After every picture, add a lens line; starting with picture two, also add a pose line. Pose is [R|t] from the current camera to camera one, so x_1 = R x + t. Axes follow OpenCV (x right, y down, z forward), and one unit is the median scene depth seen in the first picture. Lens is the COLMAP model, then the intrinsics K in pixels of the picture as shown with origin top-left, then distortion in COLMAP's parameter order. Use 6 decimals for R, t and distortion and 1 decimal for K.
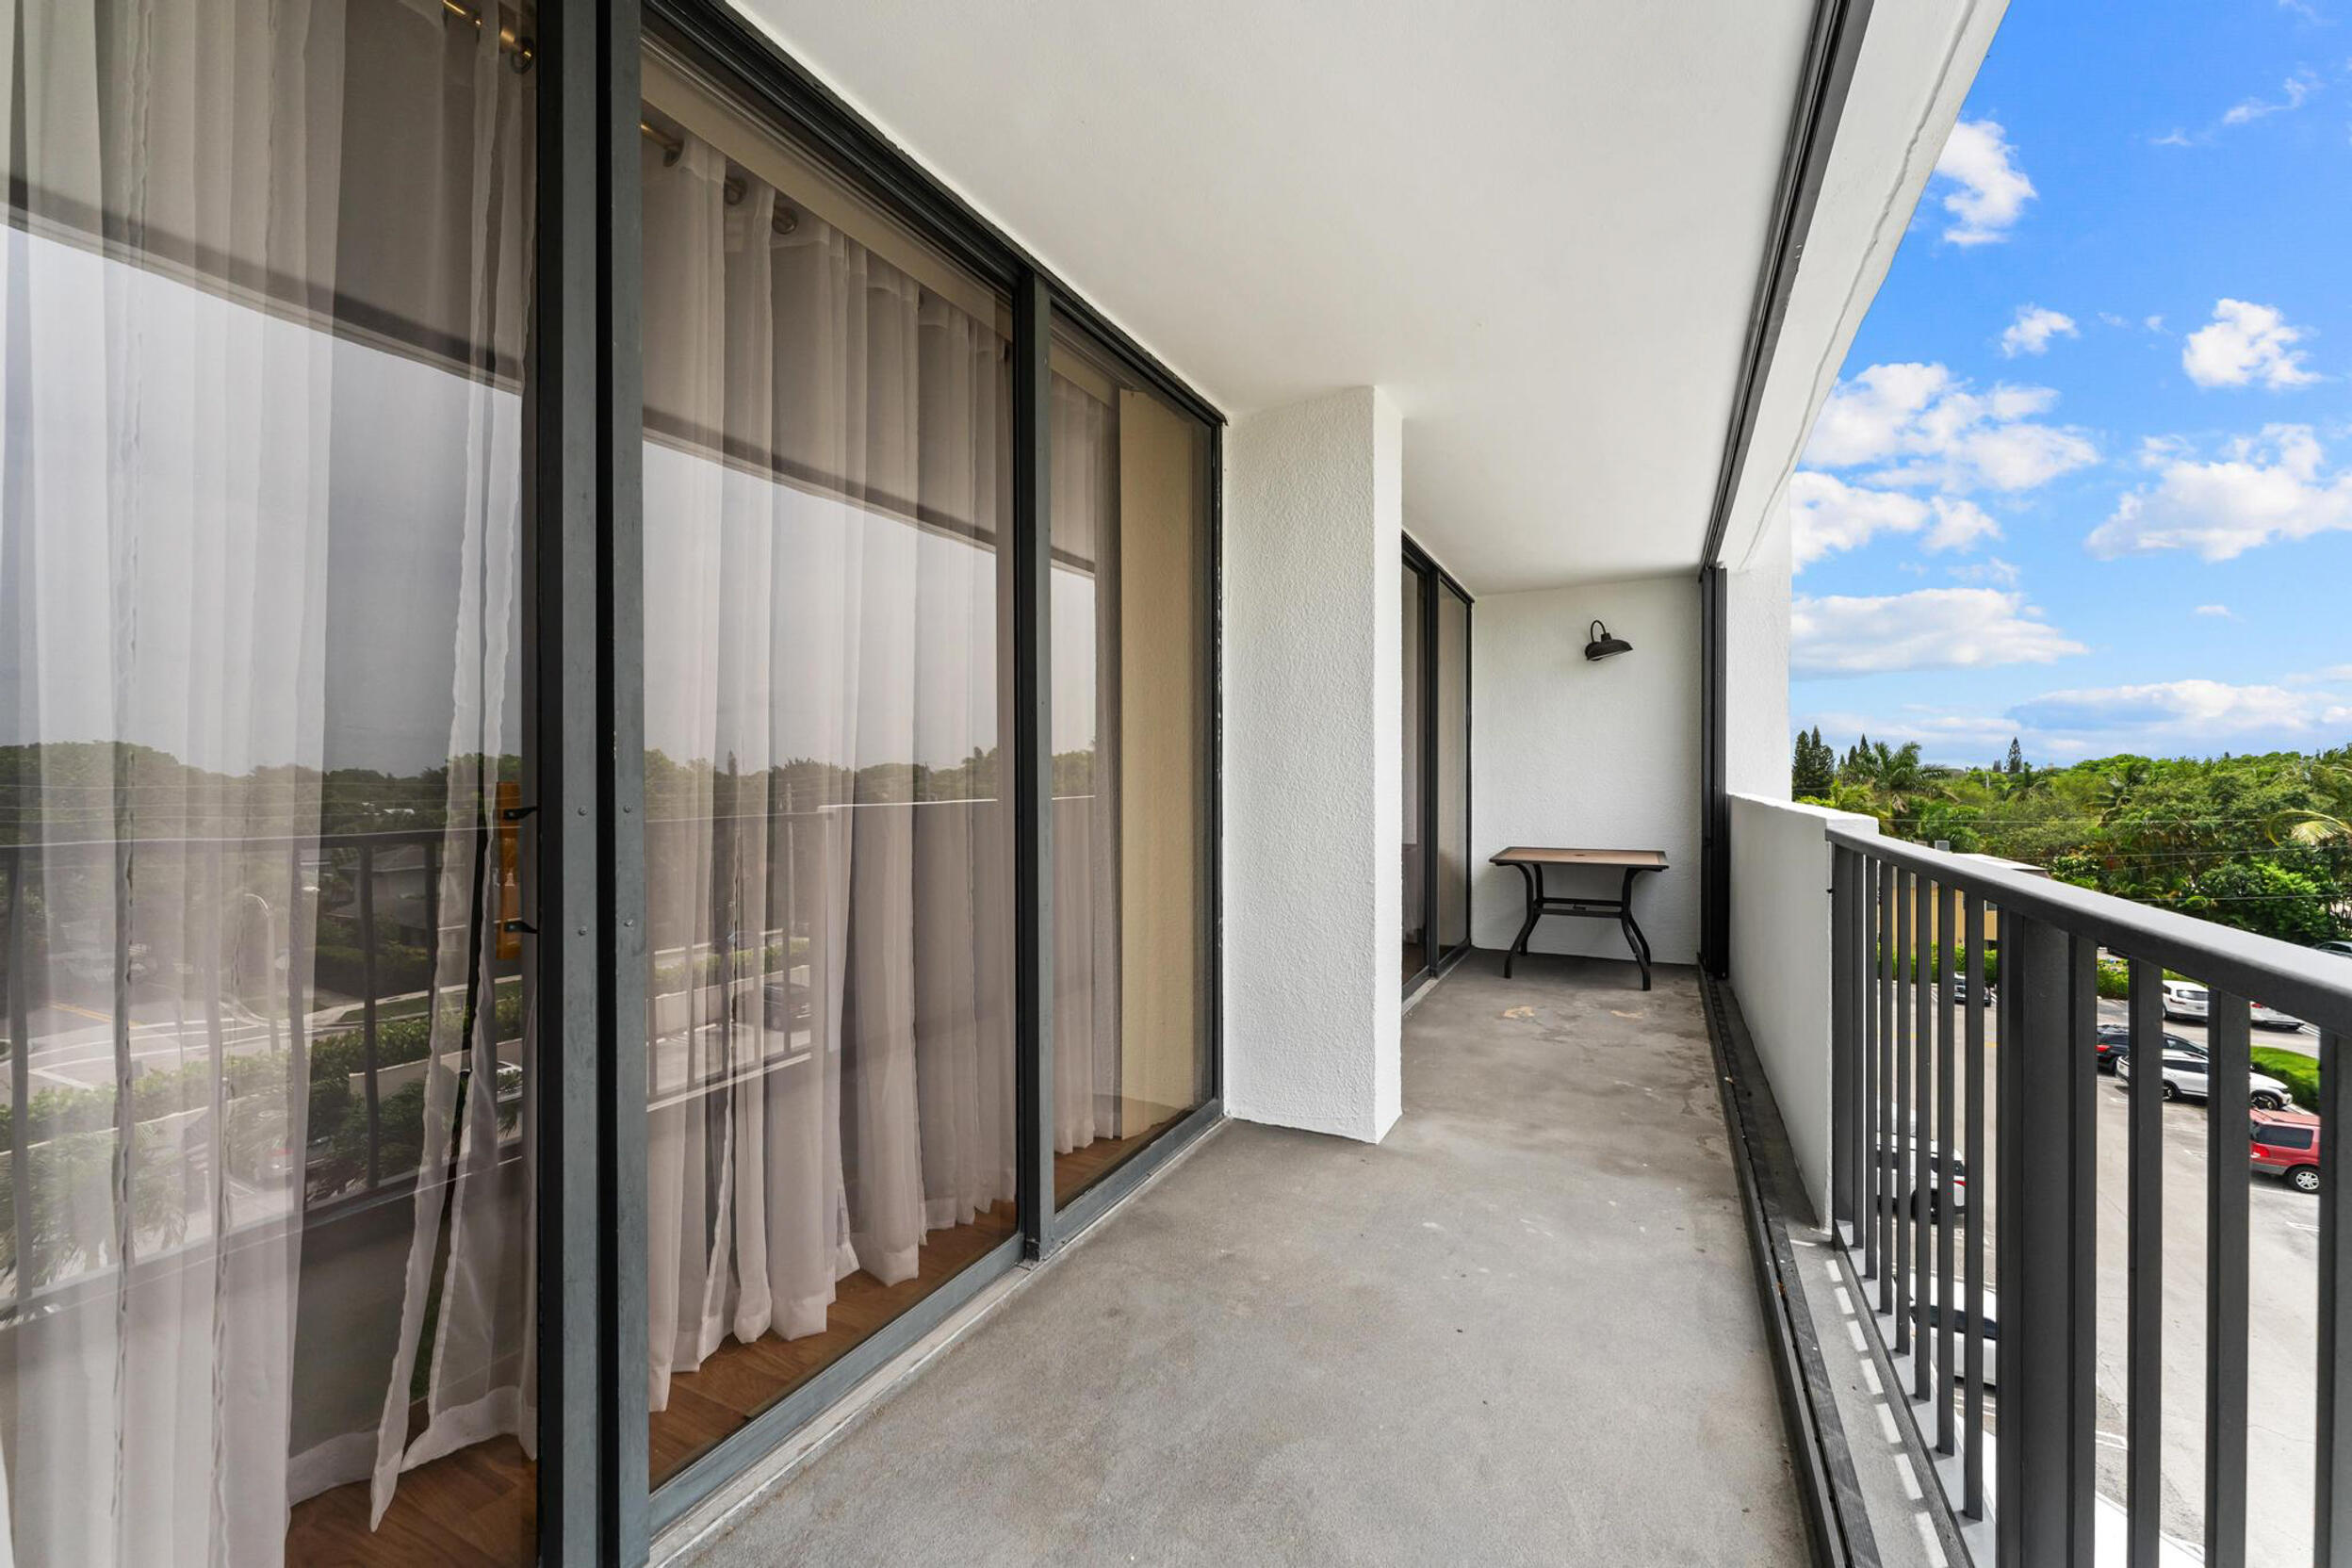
lens RADIAL K [[969.6, 0, 1180.0], [0, 969.6, 780.8], [0, 0, 1]] dist [-0.000741, 0.000167]
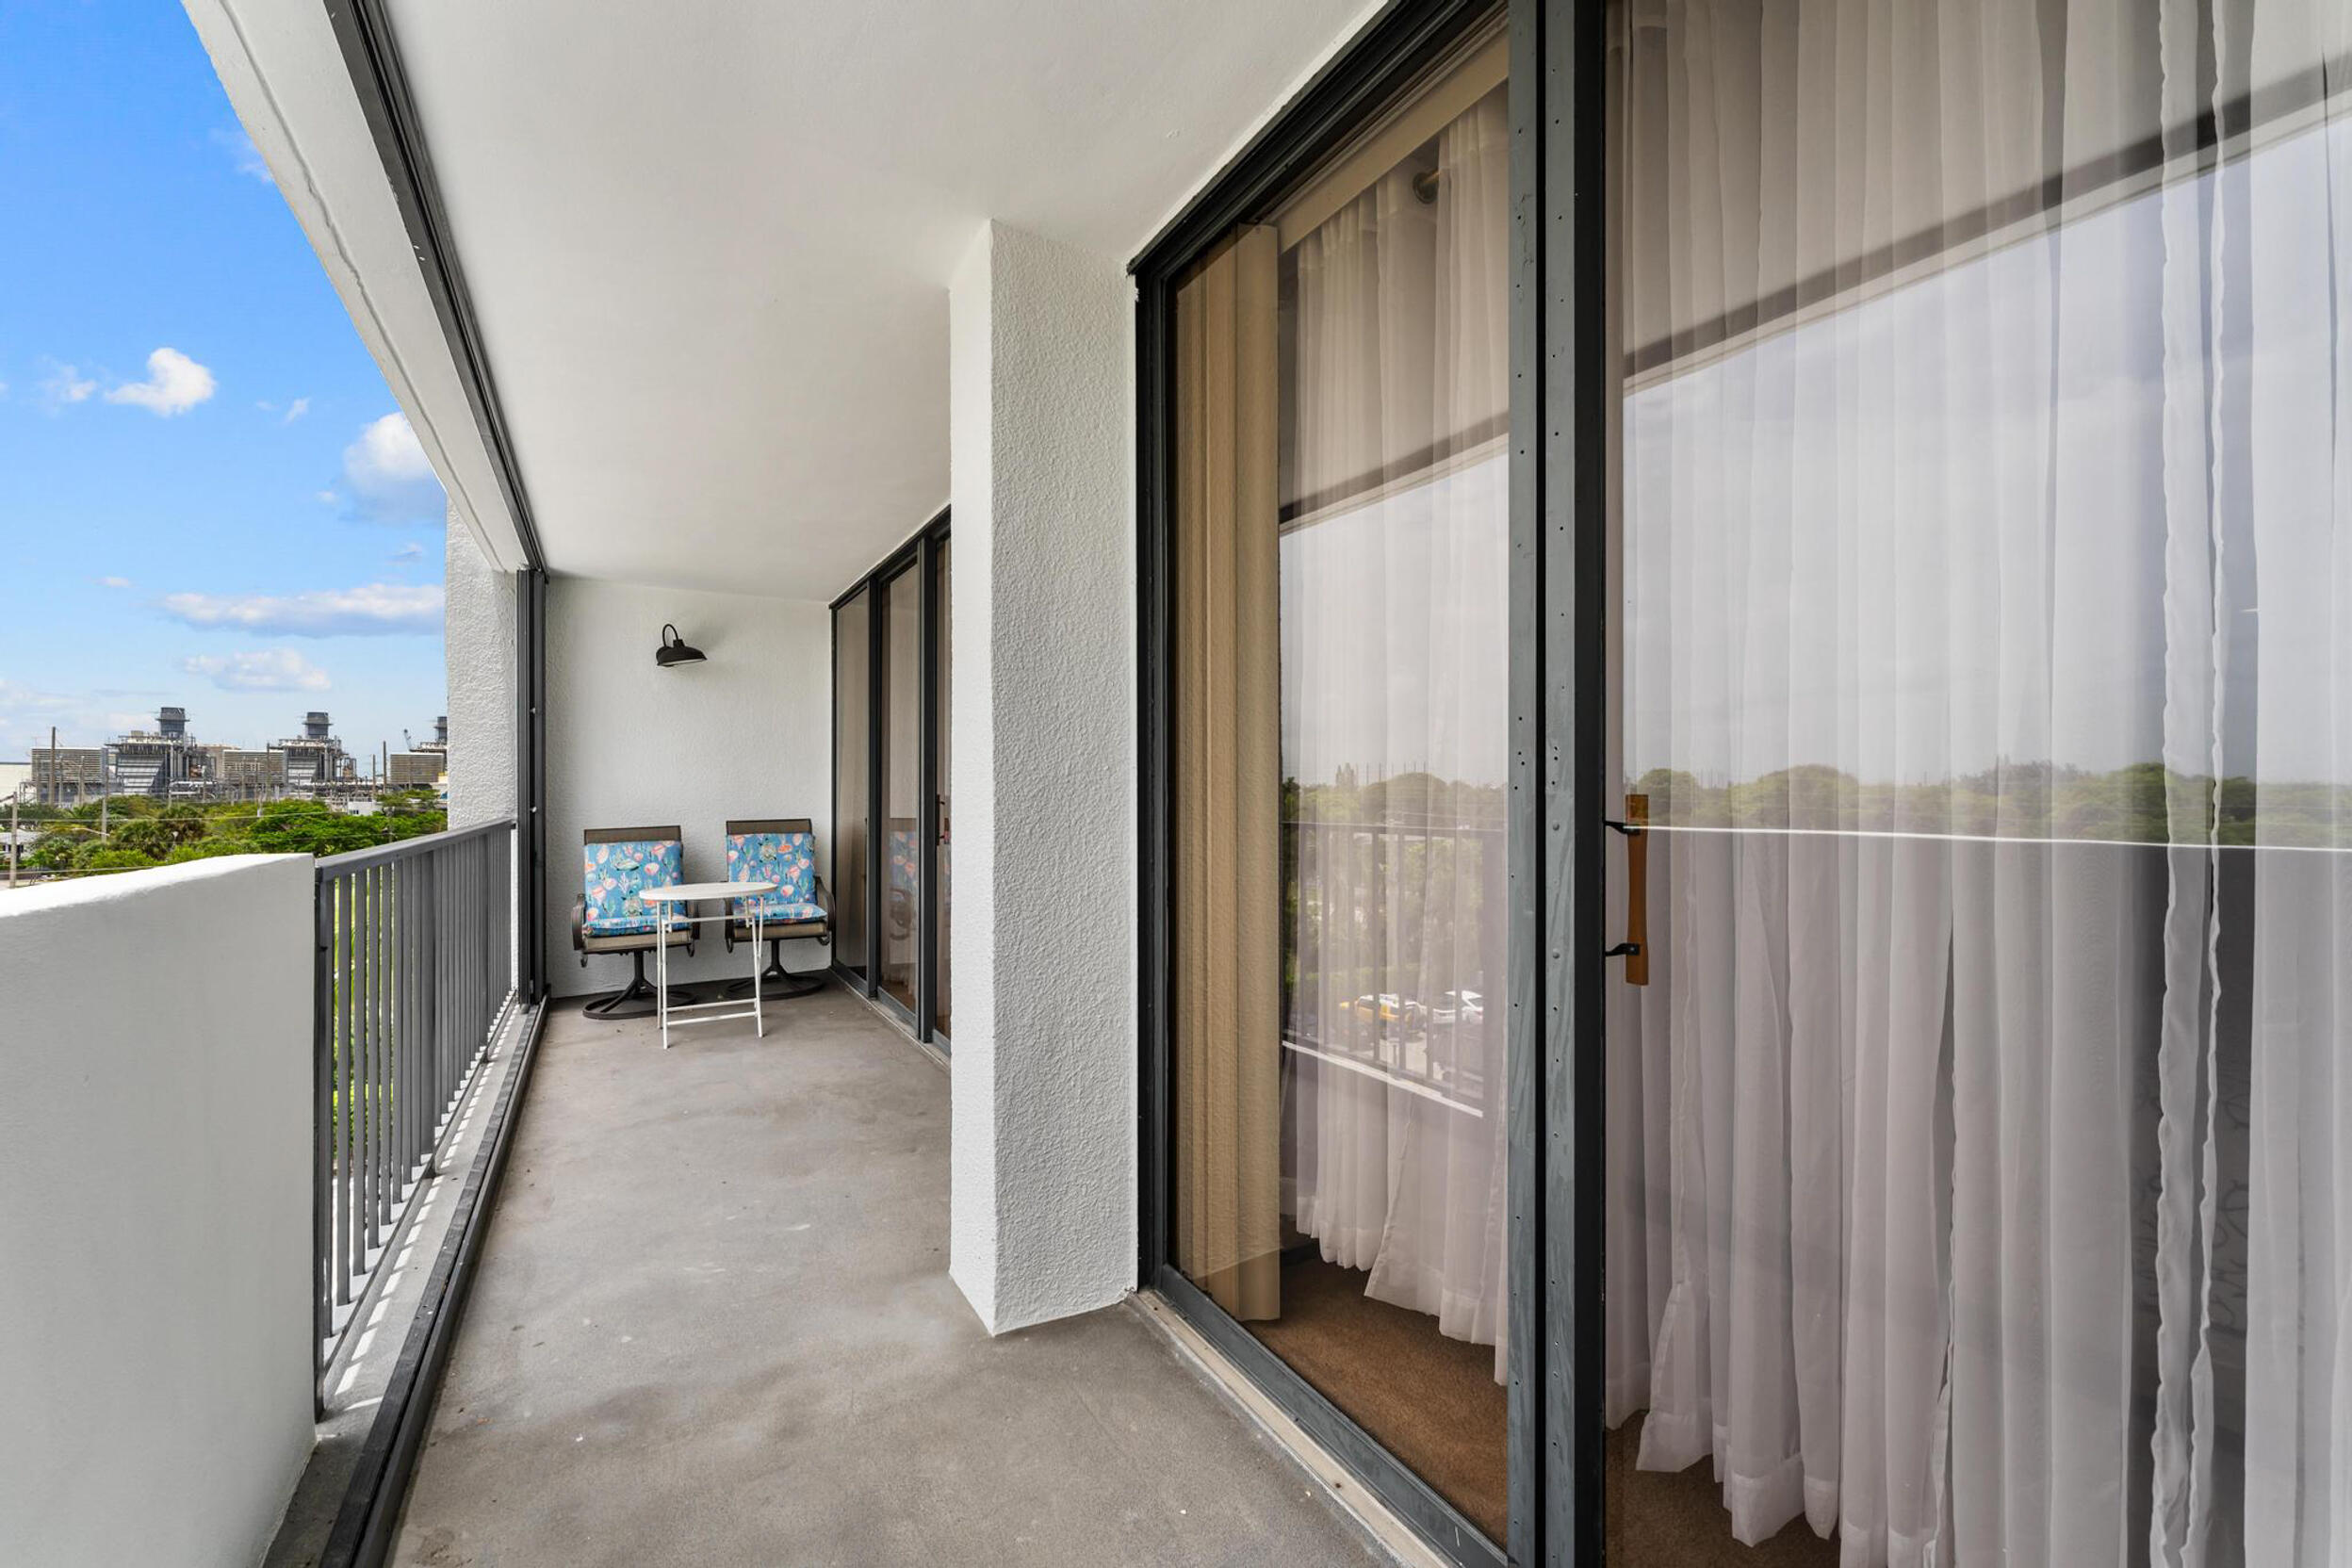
lens RADIAL K [[969.6, 0, 1181.0], [0, 969.6, 789.9], [0, 0, 1]] dist [-0.000741, 0.000167]
pose [[-0.552829, -0.002829, -0.833290, 0.895370], [-0.002002, 0.999996, -0.002066, -0.009353], [0.833292, 0.000526, -0.552832, 1.896869]]
